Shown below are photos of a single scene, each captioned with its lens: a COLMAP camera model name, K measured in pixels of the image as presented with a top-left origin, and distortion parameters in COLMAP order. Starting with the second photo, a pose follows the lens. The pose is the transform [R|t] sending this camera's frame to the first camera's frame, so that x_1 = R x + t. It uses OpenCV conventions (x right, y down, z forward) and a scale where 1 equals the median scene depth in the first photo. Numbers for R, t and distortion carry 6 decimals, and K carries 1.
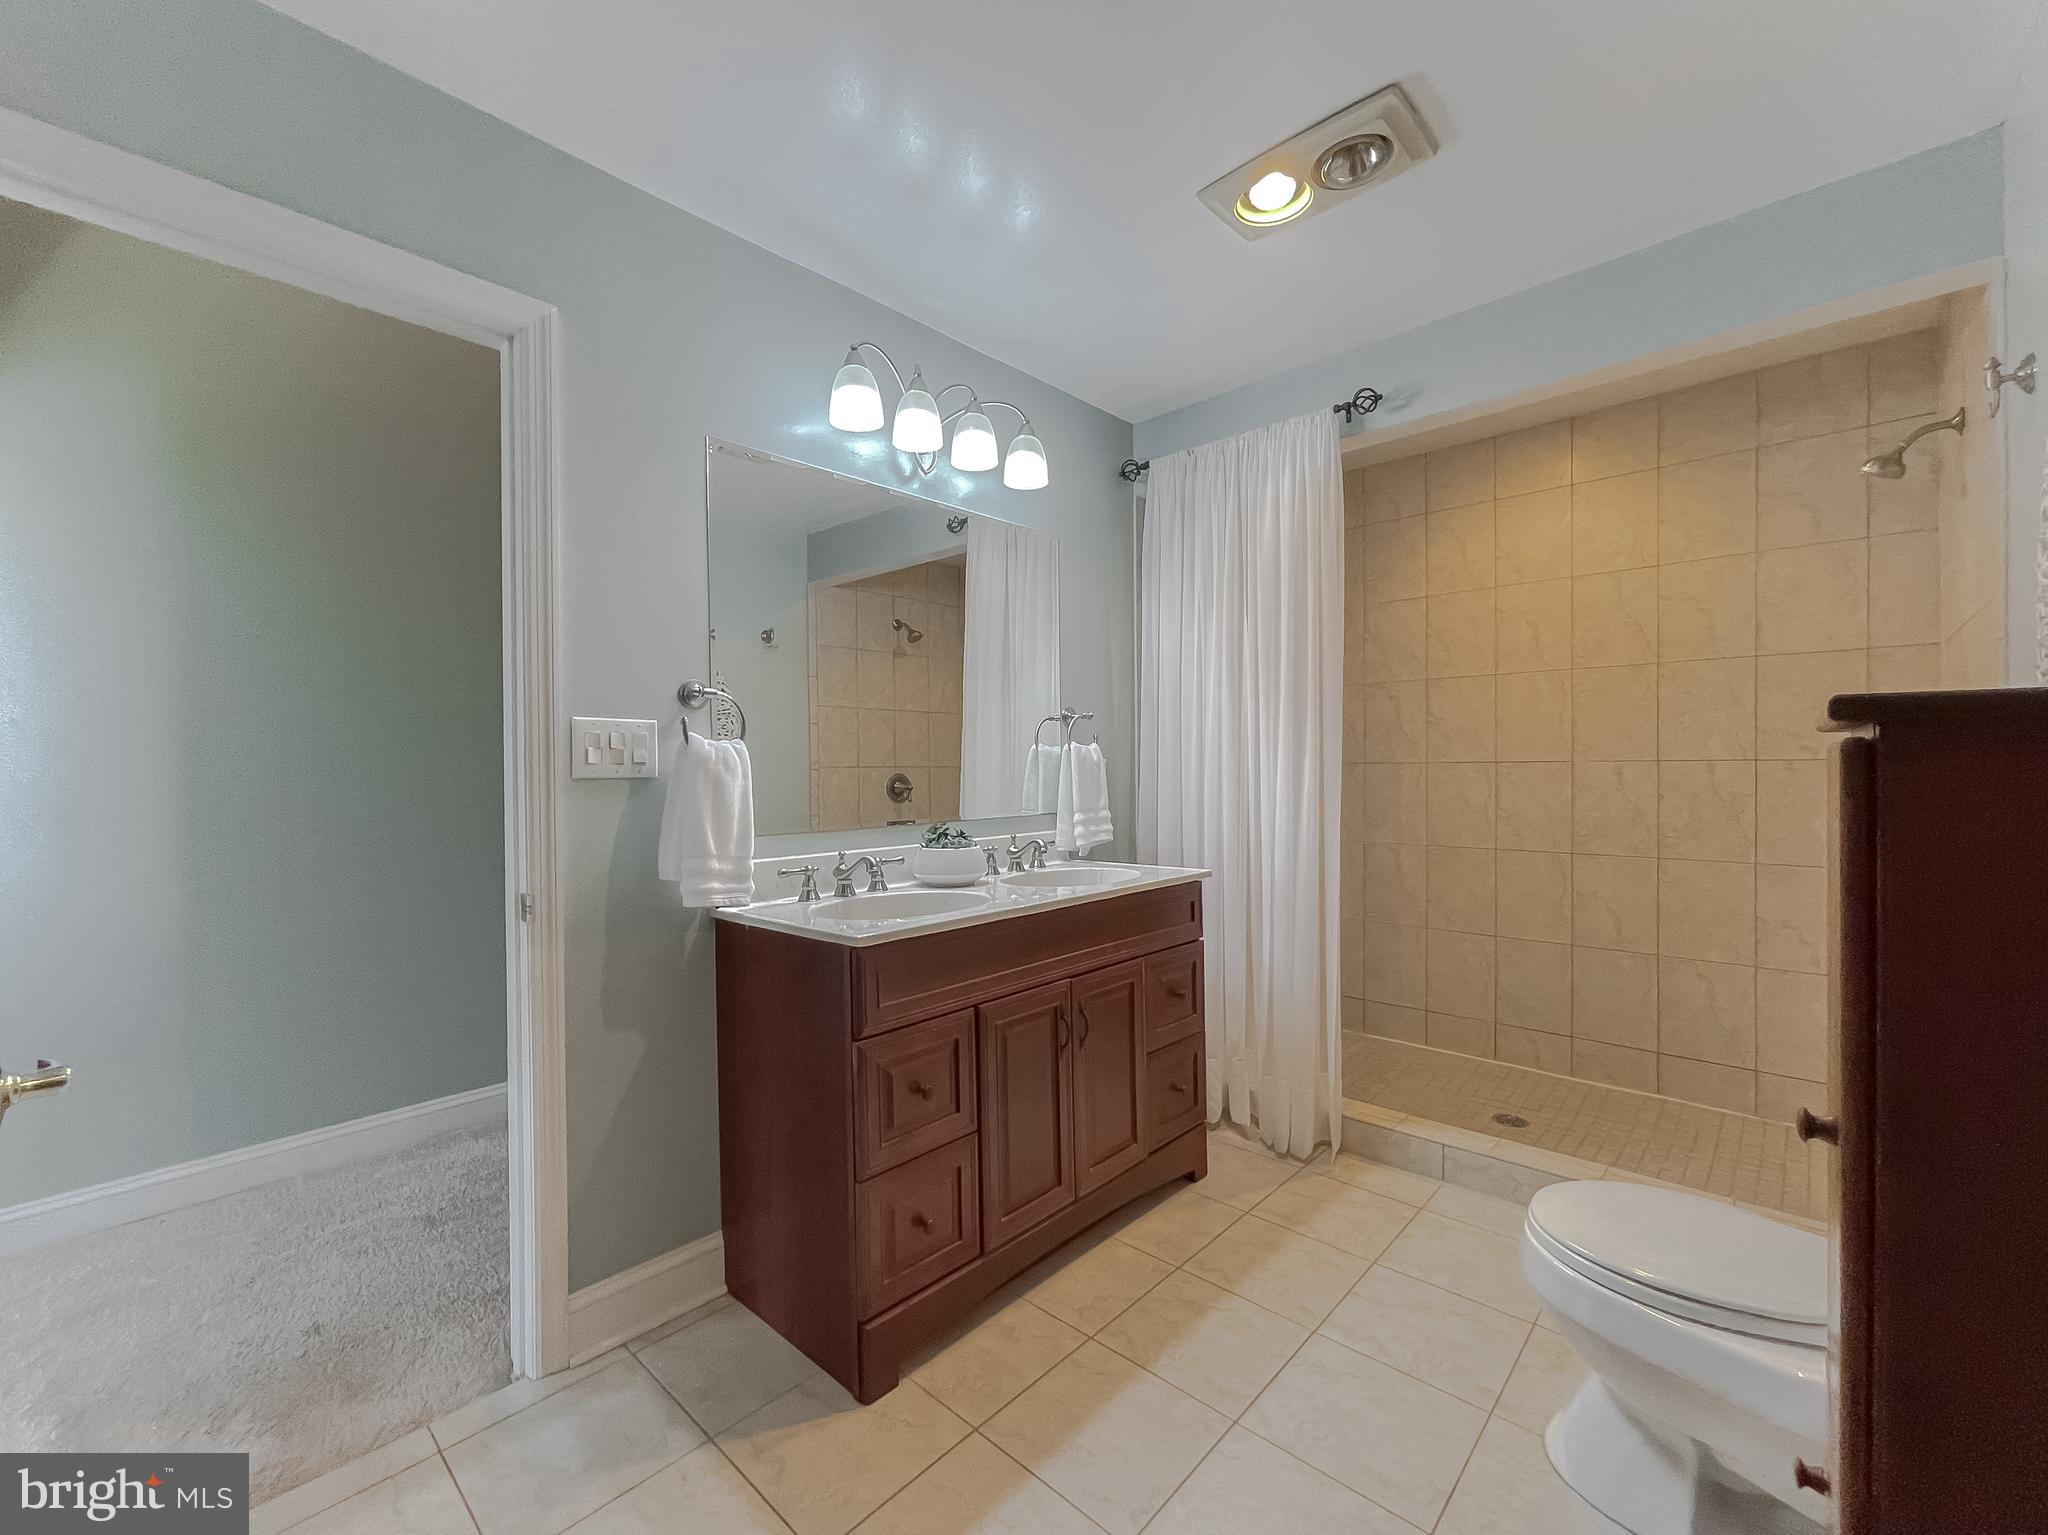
lens RADIAL K [[849.5, 0, 1013.2], [0, 849.5, 767.9], [0, 0, 1]] dist [-0.000772, 0.000012]
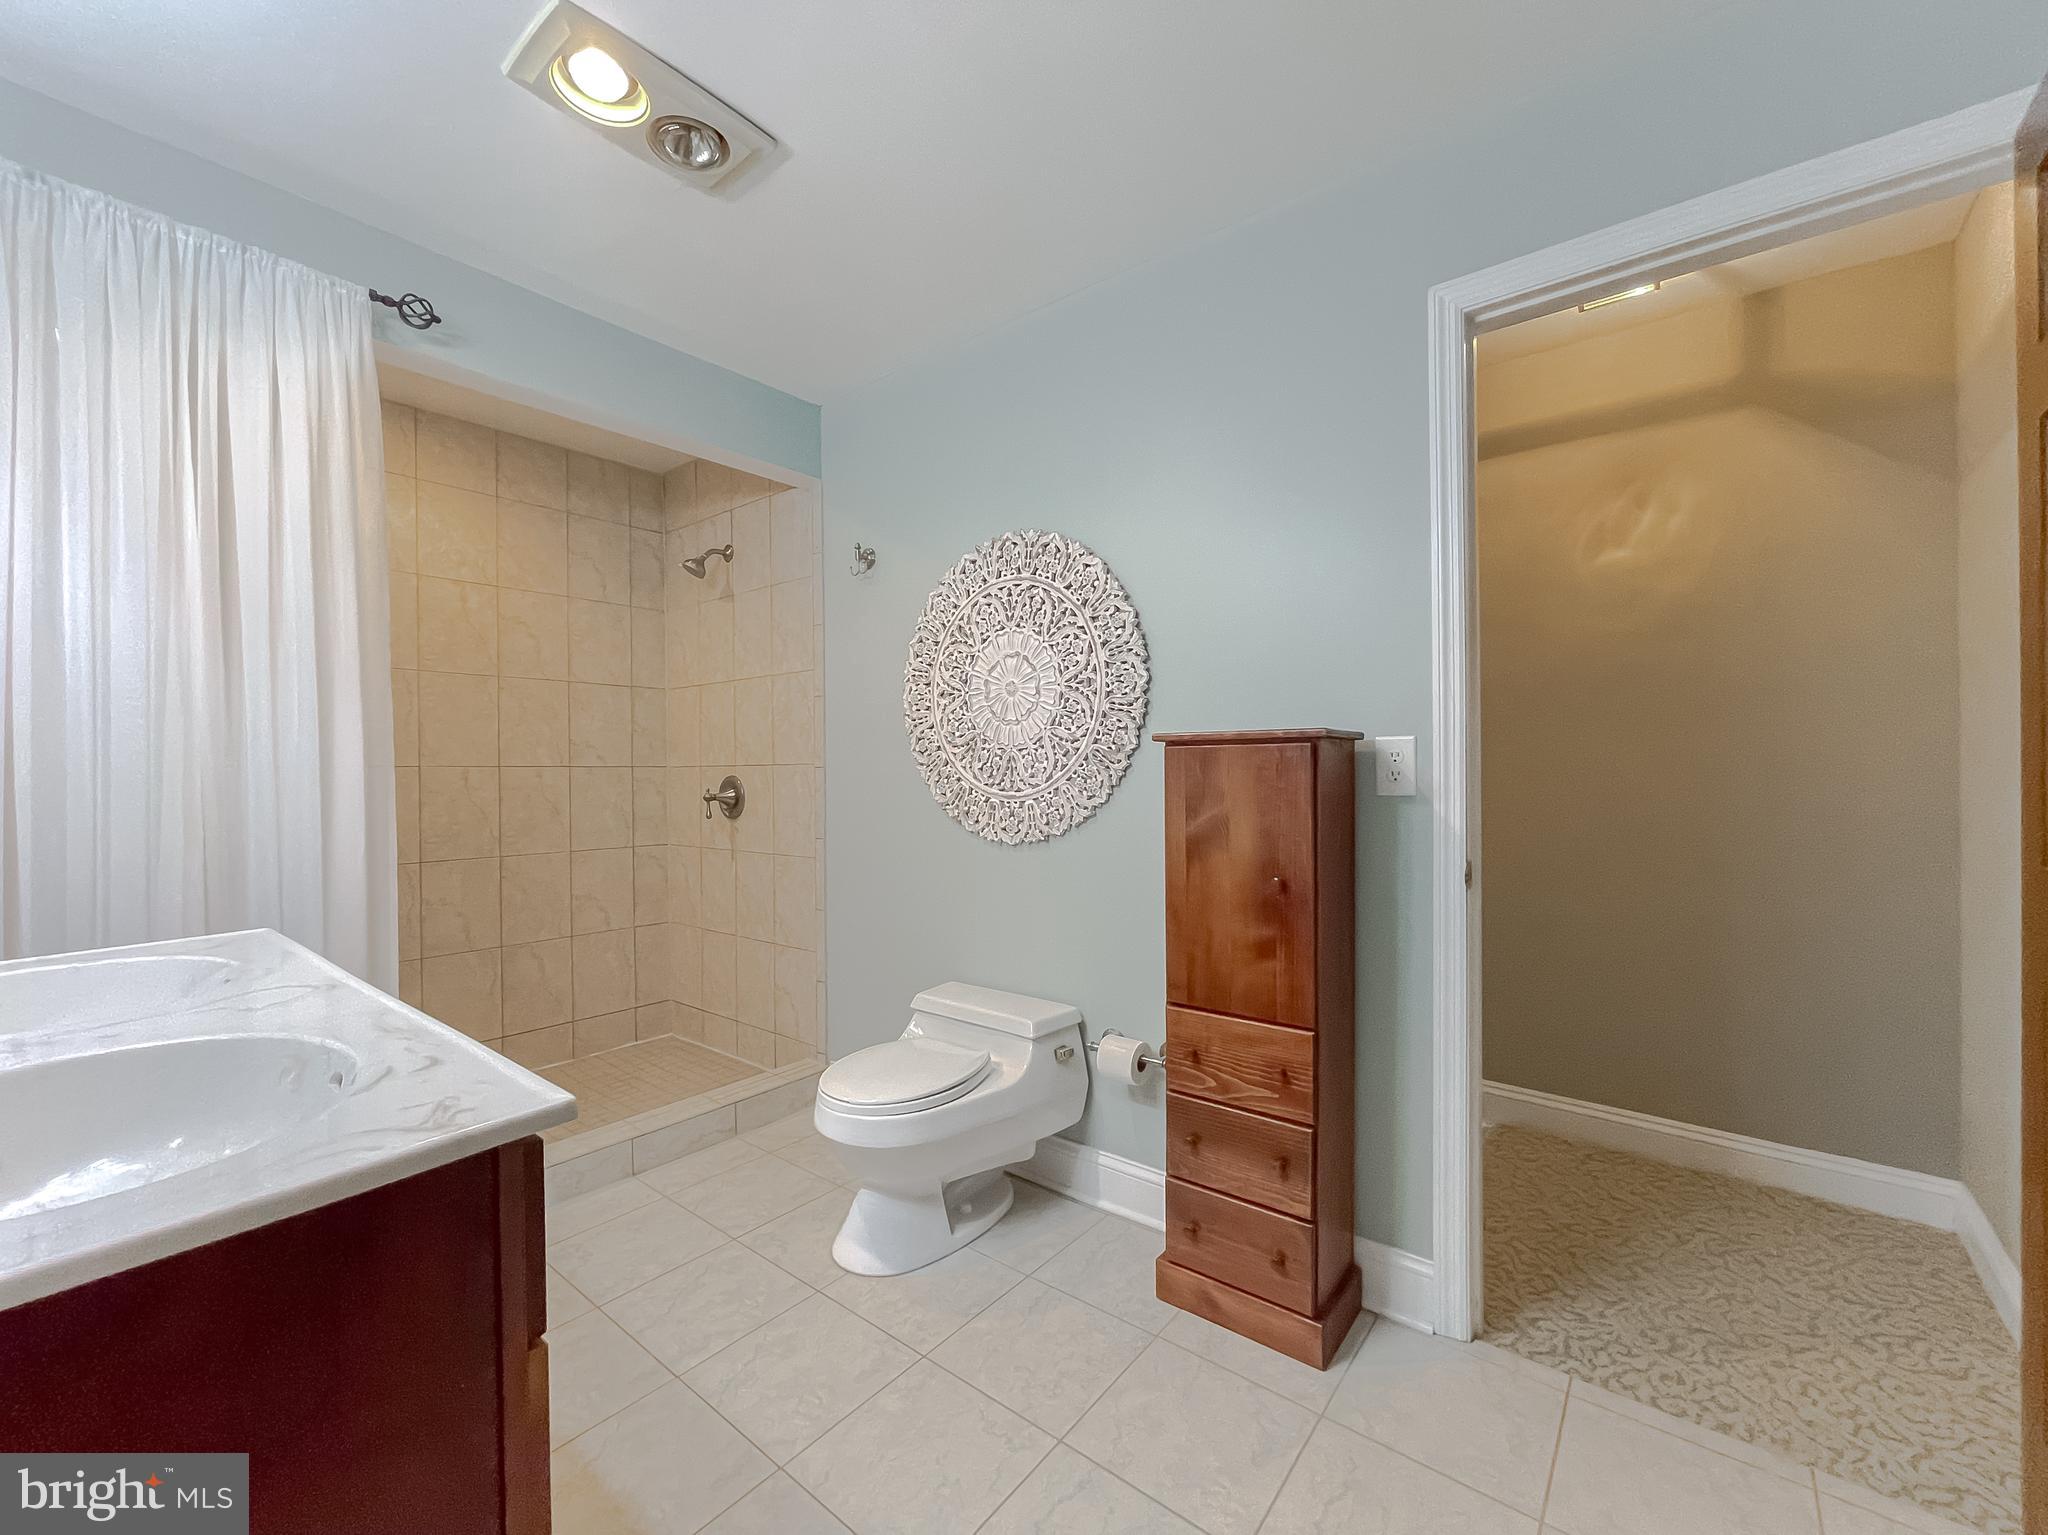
lens RADIAL K [[826.4, 0, 1020.3], [0, 826.4, 776.6], [0, 0, 1]] dist [-0.000385, 0.000005]
pose [[-0.076849, 0.000321, 0.997043, -0.467382], [0.012107, 0.999927, 0.000612, 0.015105], [-0.996969, 0.012118, -0.076847, 0.571703]]
